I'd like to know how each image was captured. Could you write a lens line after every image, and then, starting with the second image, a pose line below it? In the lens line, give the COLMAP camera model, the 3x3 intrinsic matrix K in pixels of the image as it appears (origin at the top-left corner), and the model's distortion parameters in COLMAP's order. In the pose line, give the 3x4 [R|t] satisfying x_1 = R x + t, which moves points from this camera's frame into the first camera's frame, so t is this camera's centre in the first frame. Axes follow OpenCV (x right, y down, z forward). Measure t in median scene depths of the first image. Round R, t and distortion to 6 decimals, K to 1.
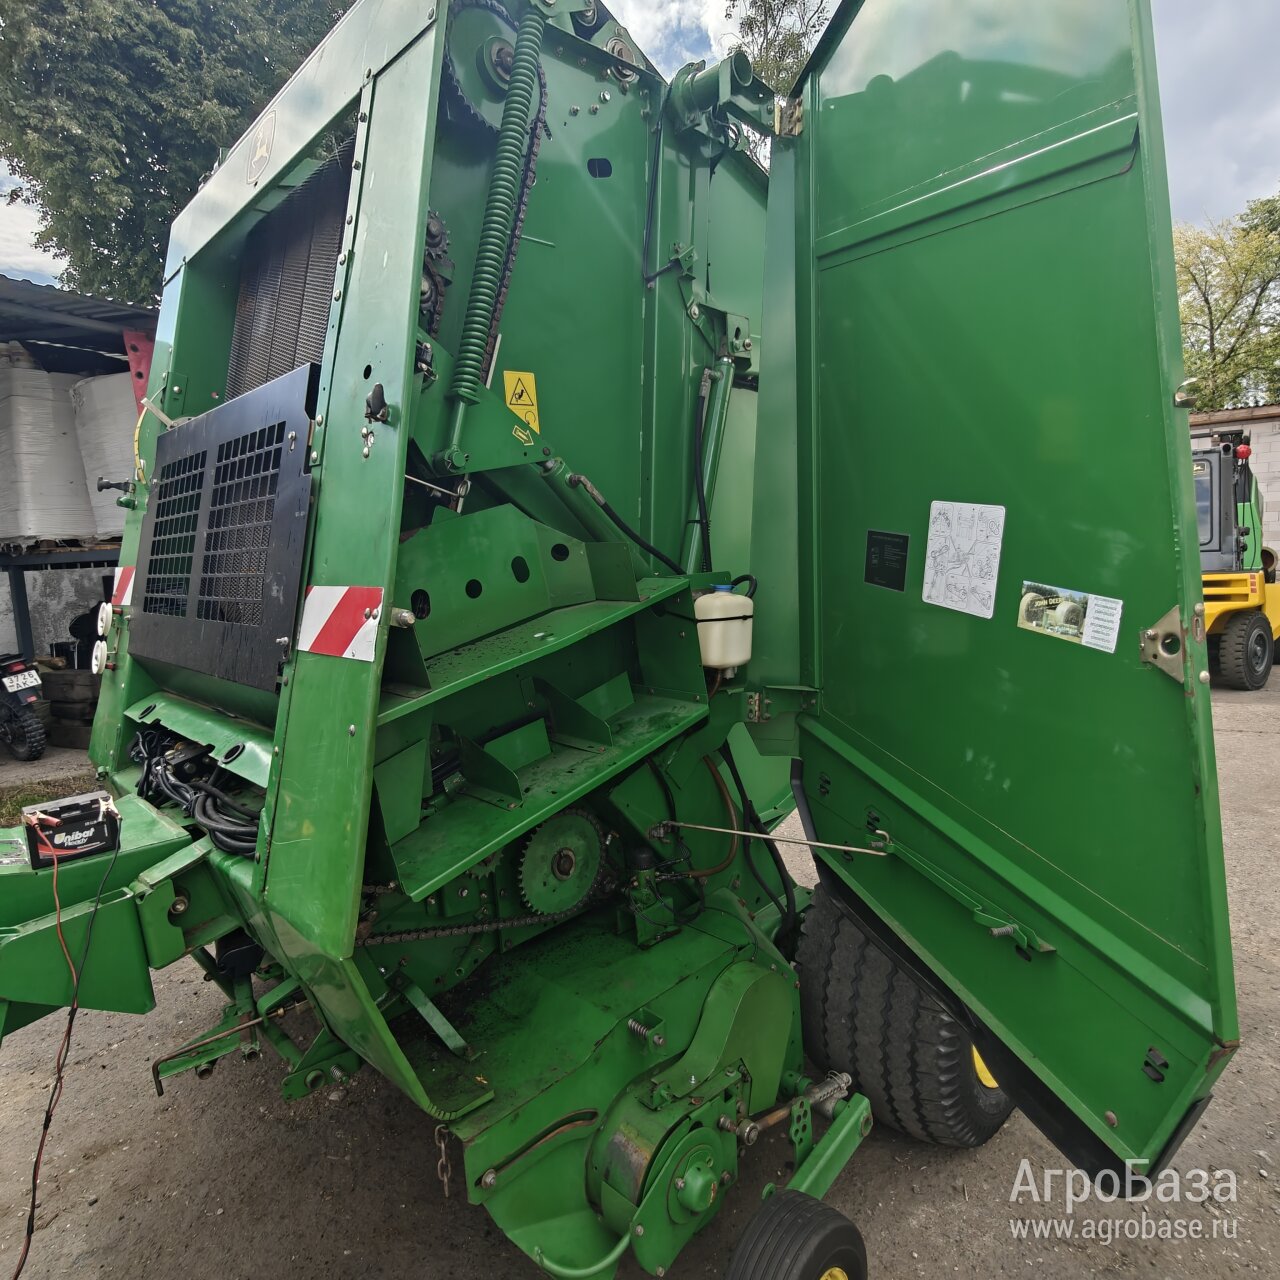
lens RADIAL K [[794.2, 0, 639.8], [0, 794.2, 636.1], [0, 0, 1]] dist [0.002359, 0.001101]
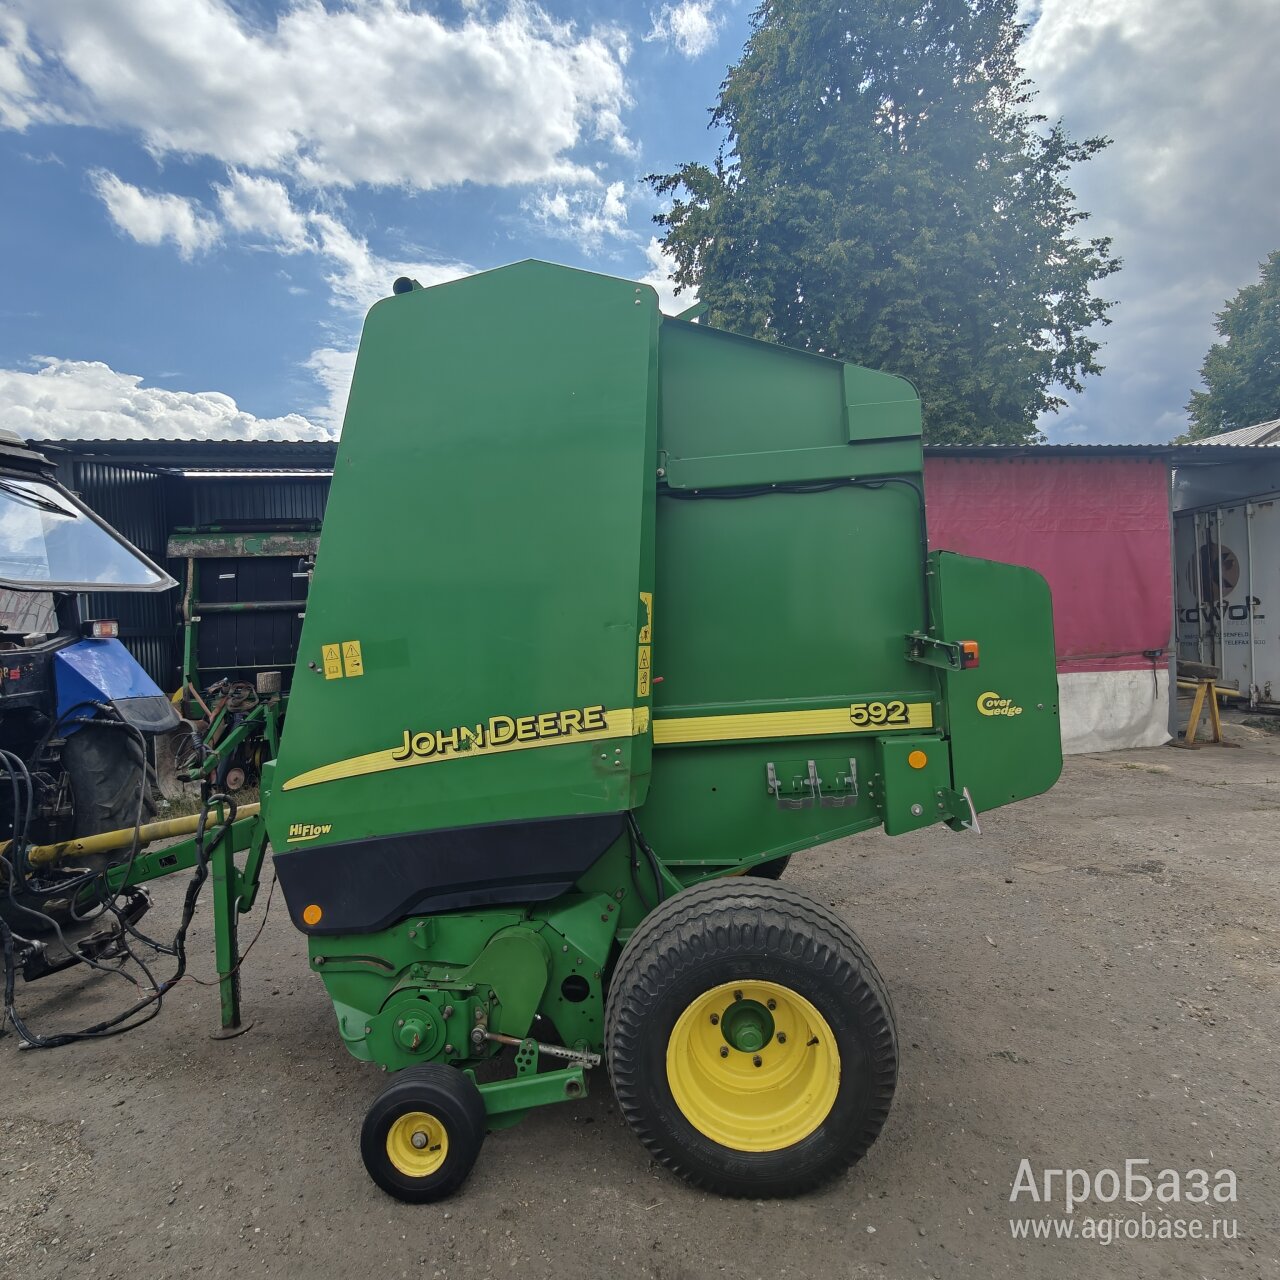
lens RADIAL K [[786.5, 0, 638.4], [0, 786.5, 634.4], [0, 0, 1]] dist [-0.001694, 0.003690]
pose [[0.661749, 0.027527, -0.749220, 0.255211], [-0.077062, 0.996530, -0.031452, -0.015634], [0.745755, 0.078550, 0.661574, 0.037645]]
